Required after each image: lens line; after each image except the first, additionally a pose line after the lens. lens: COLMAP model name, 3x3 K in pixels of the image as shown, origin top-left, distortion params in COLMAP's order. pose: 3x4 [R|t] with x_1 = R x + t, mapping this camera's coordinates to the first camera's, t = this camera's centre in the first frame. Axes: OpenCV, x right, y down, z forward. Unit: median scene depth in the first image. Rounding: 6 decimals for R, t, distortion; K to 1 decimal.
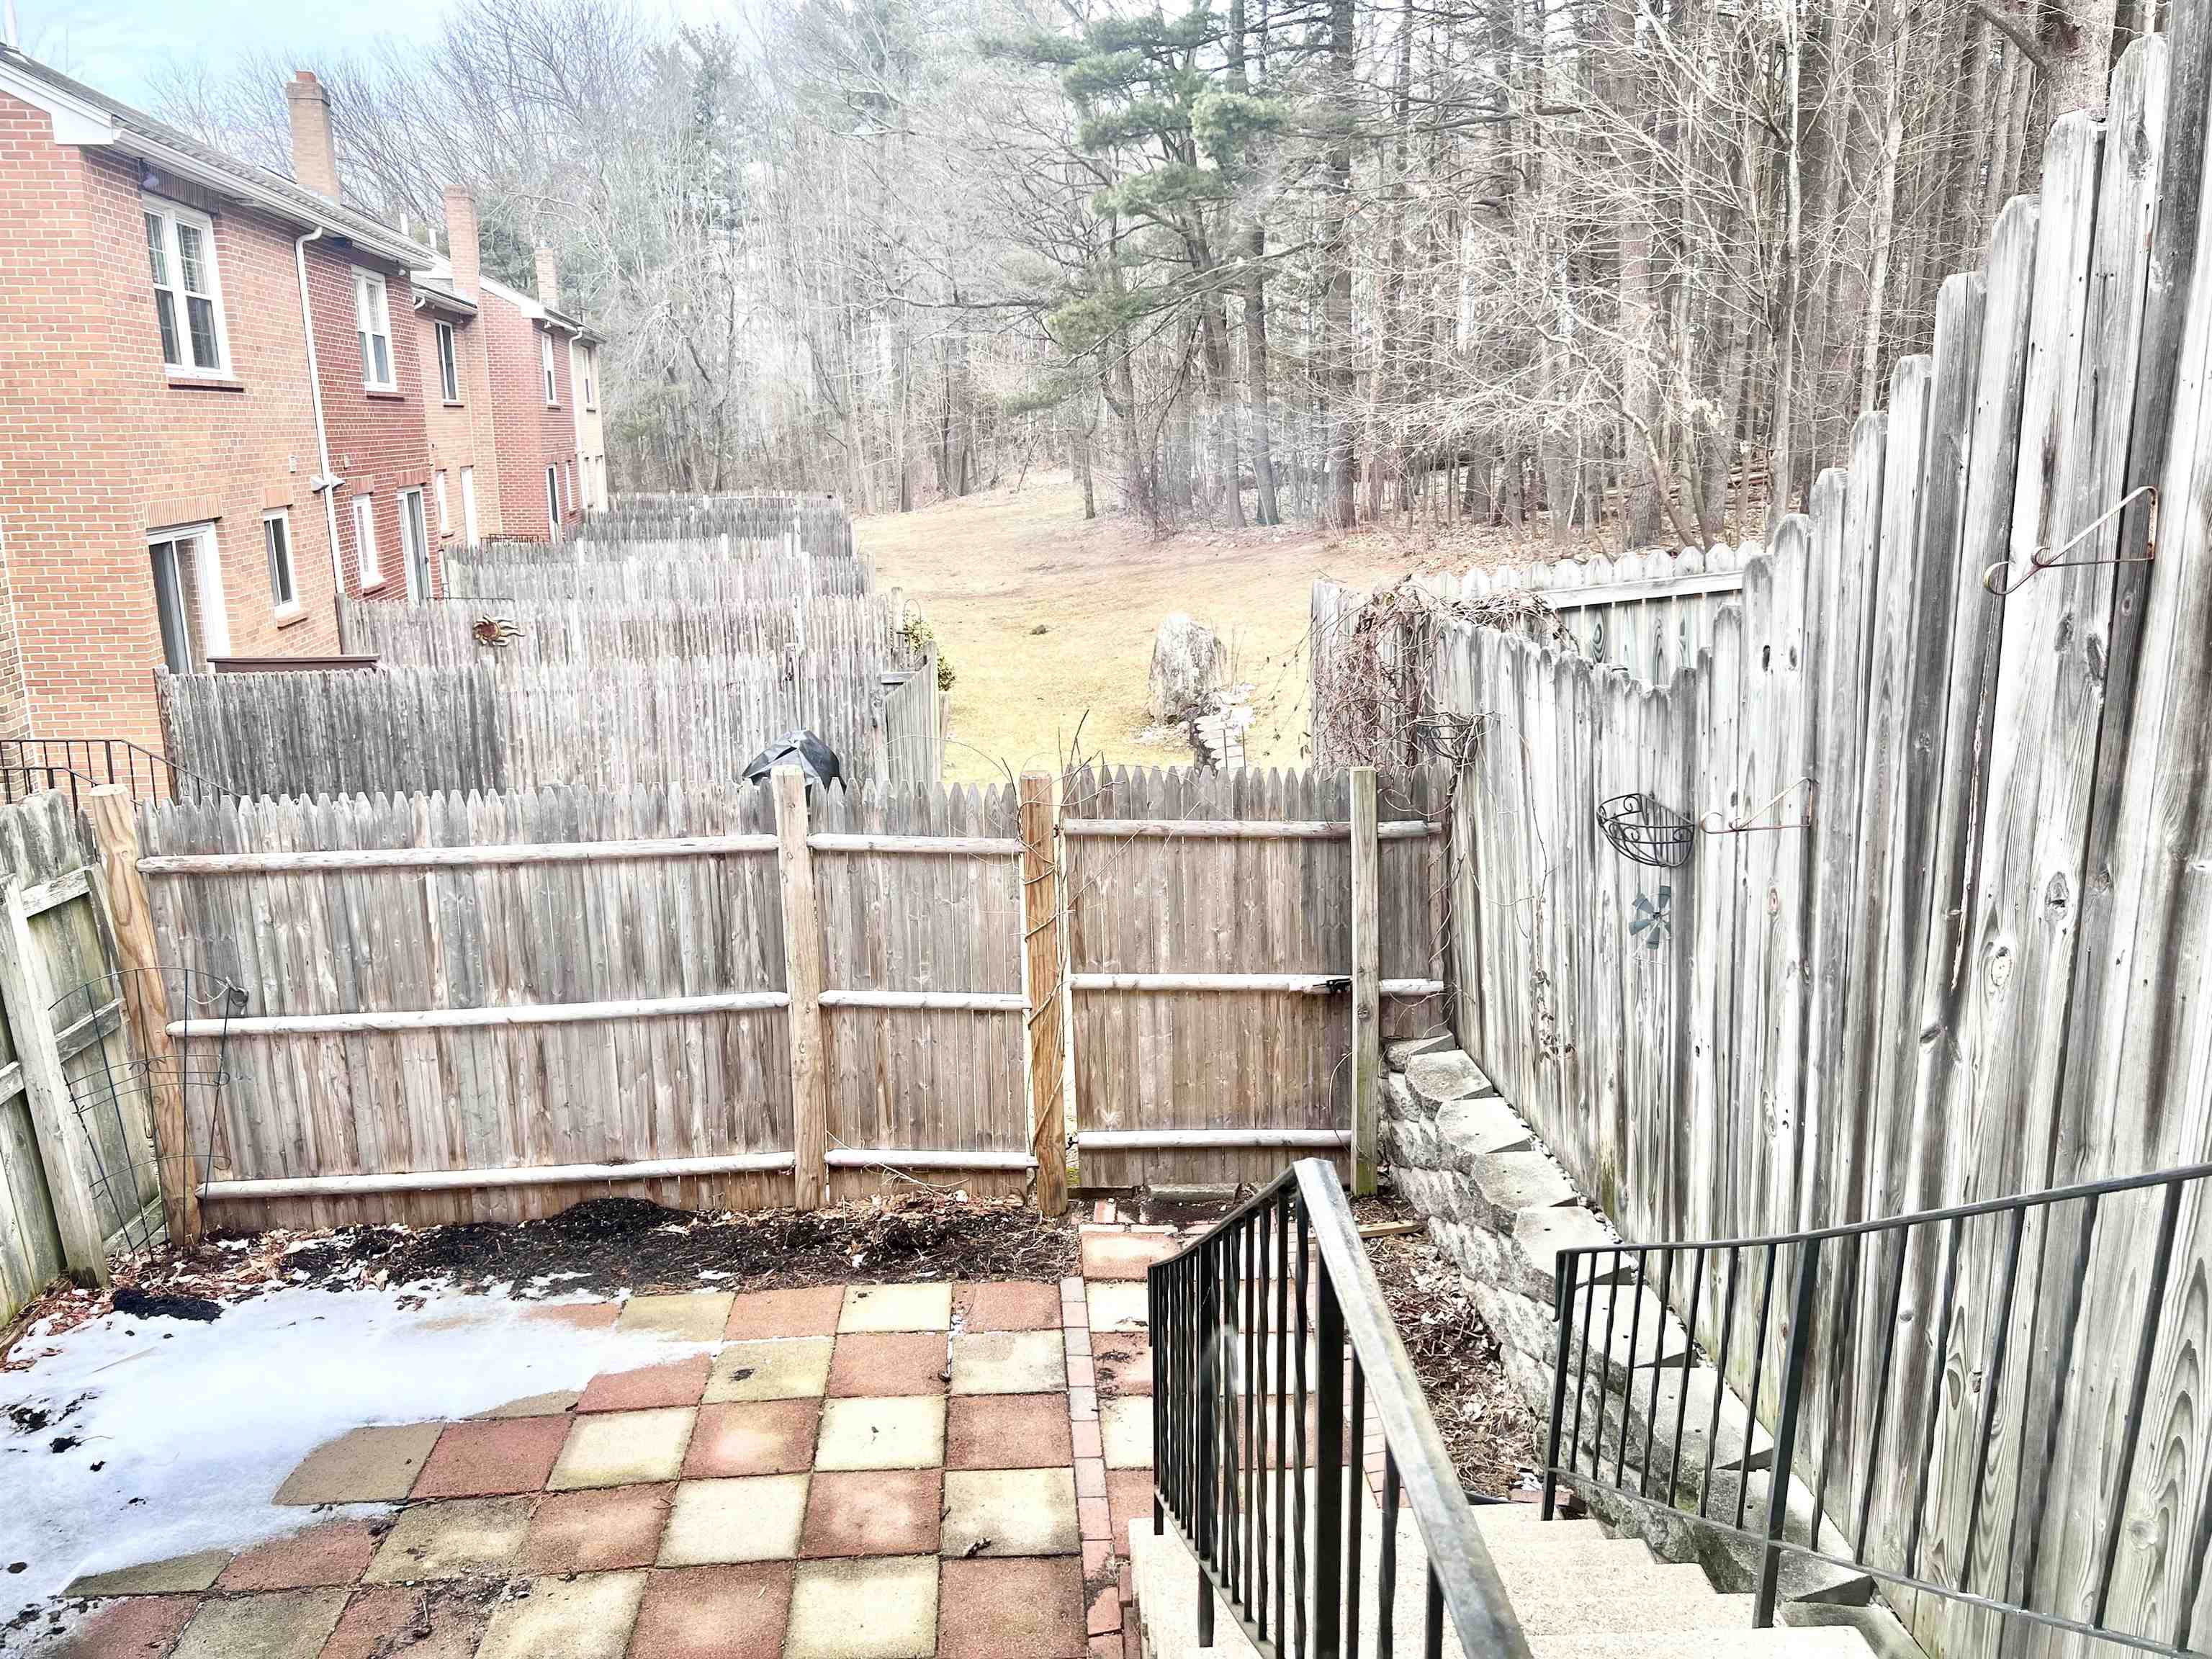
lens RADIAL K [[1650.0, 0, 1114.4], [0, 1650.0, 835.5], [0, 0, 1]] dist [0.116068, -0.214544]
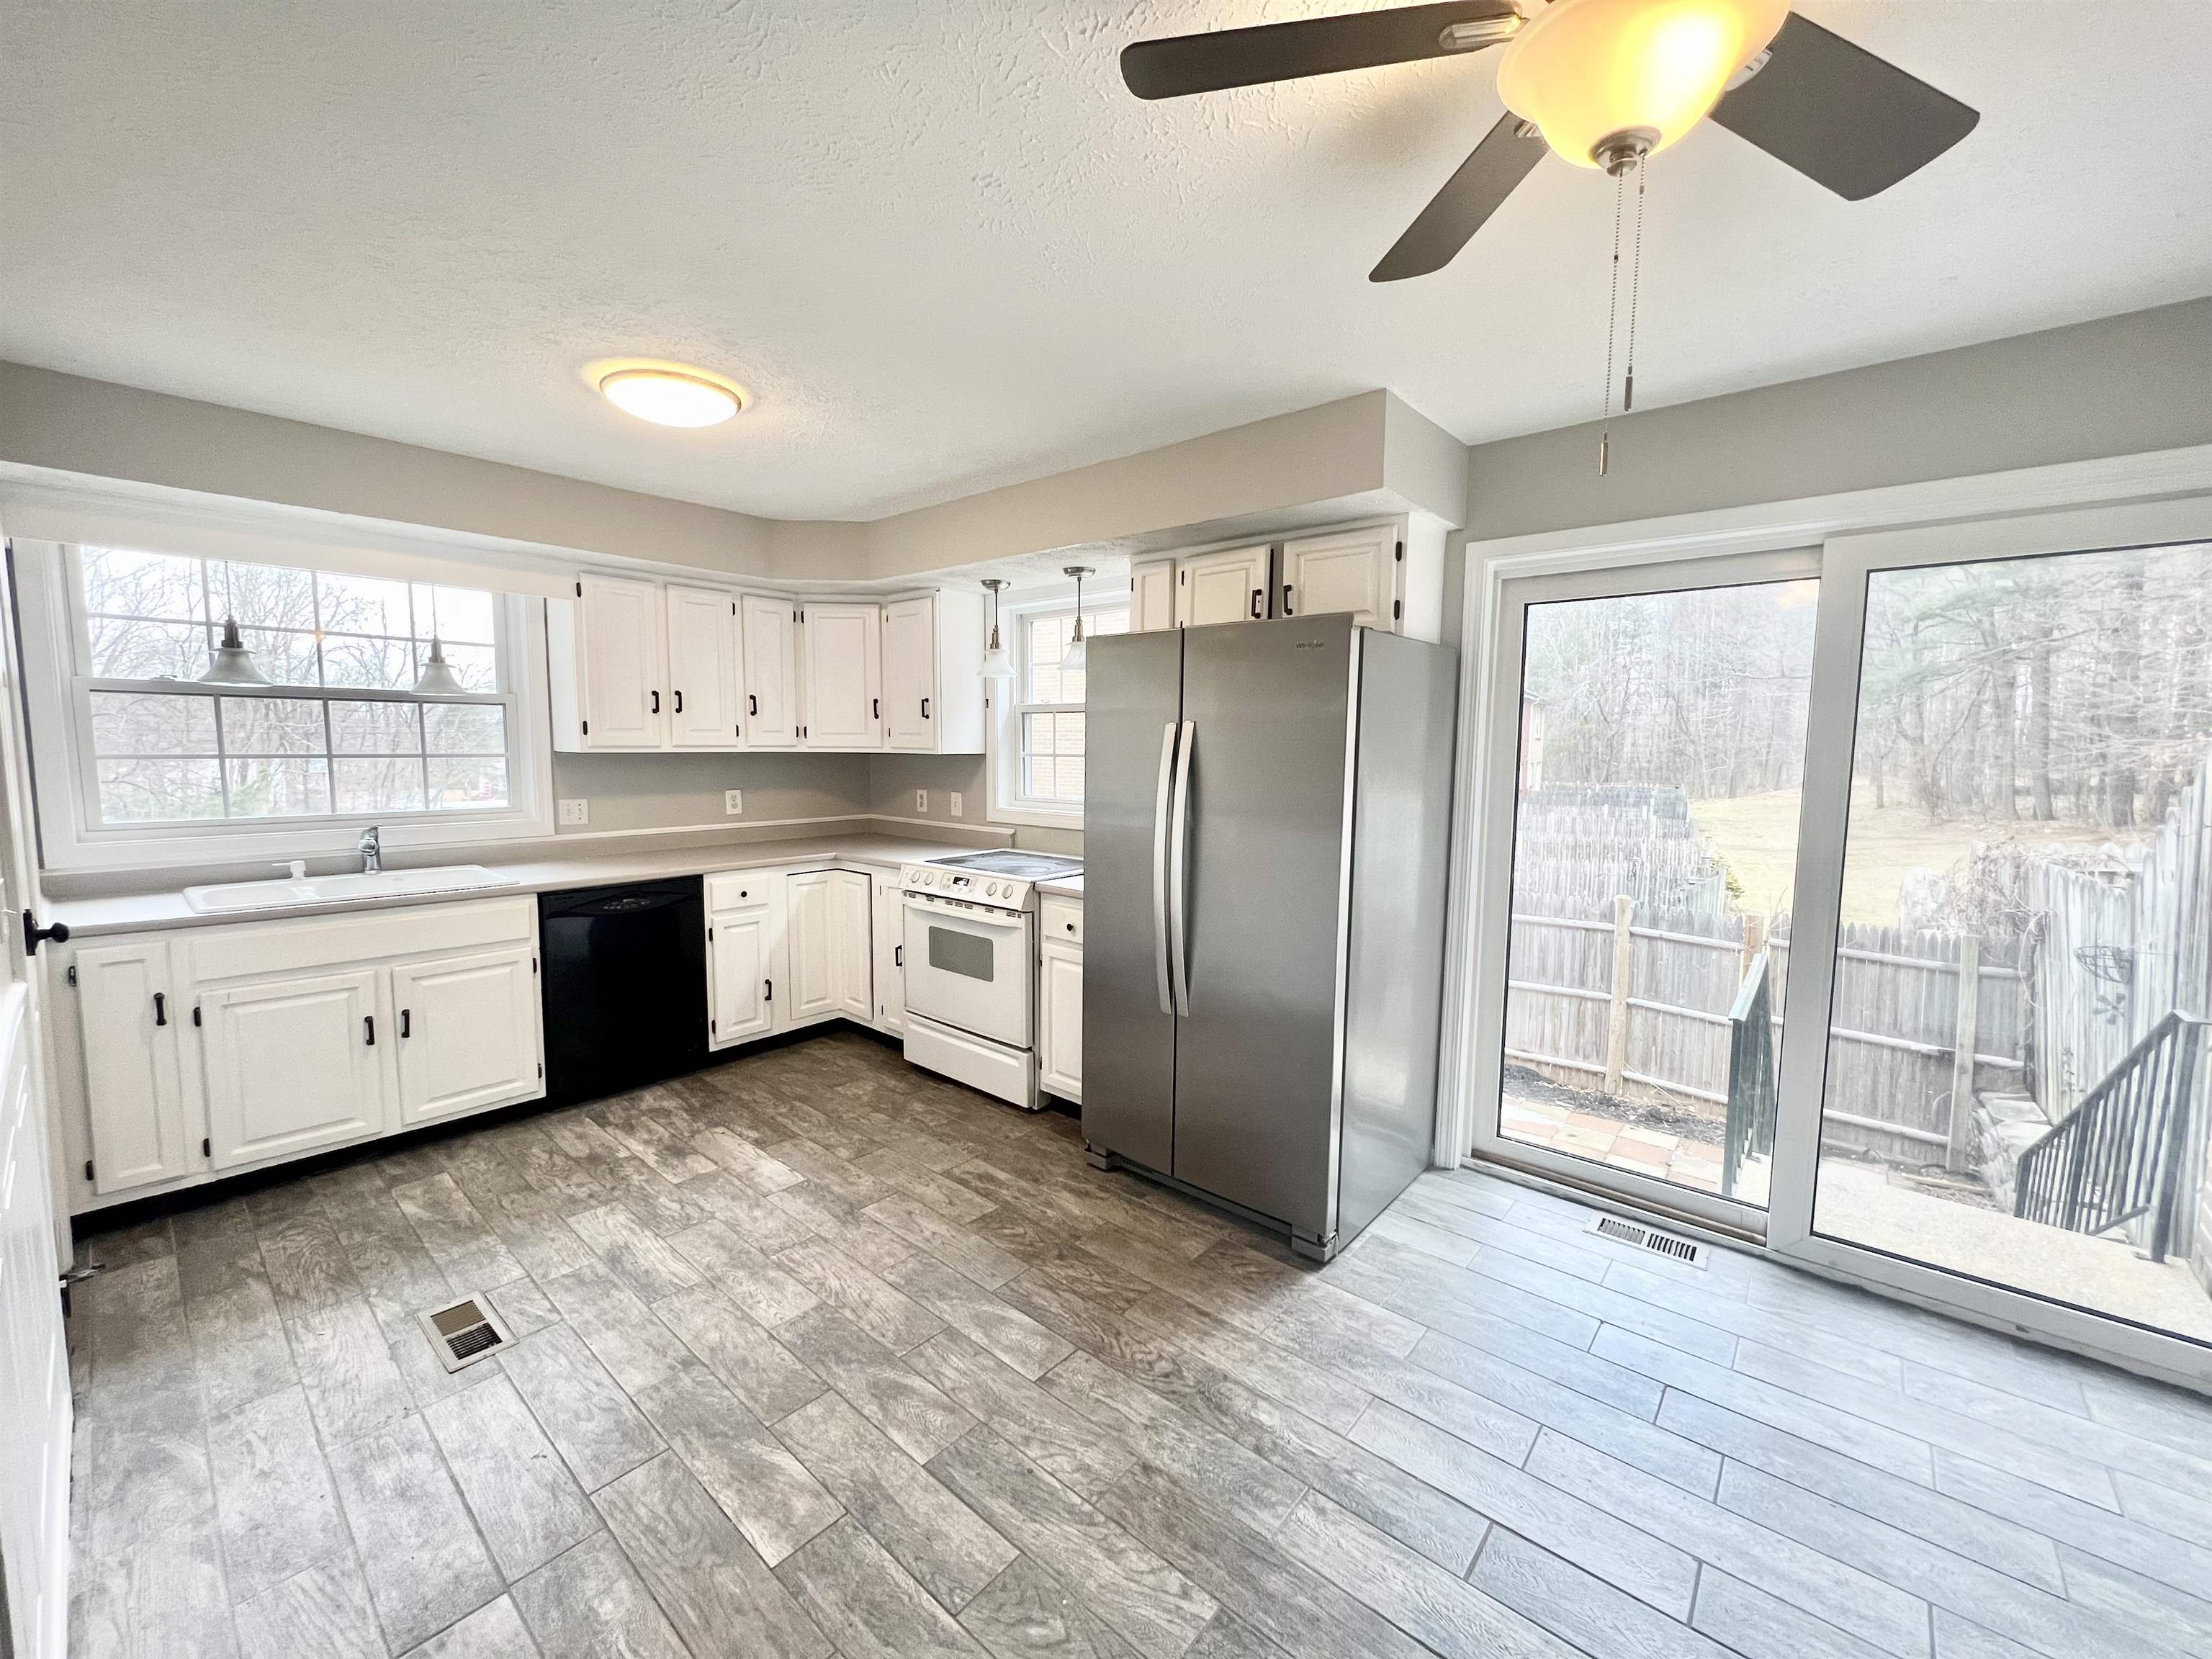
lens RADIAL K [[884.0, 0, 1106.8], [0, 884.0, 825.1], [0, 0, 1]] dist [0.000426, 0.000459]
pose [[0.736445, 0.073252, -0.672520, 0.091977], [-0.172576, 0.981572, -0.082066, 0.084911], [0.654115, 0.176498, 0.735515, -0.388057]]
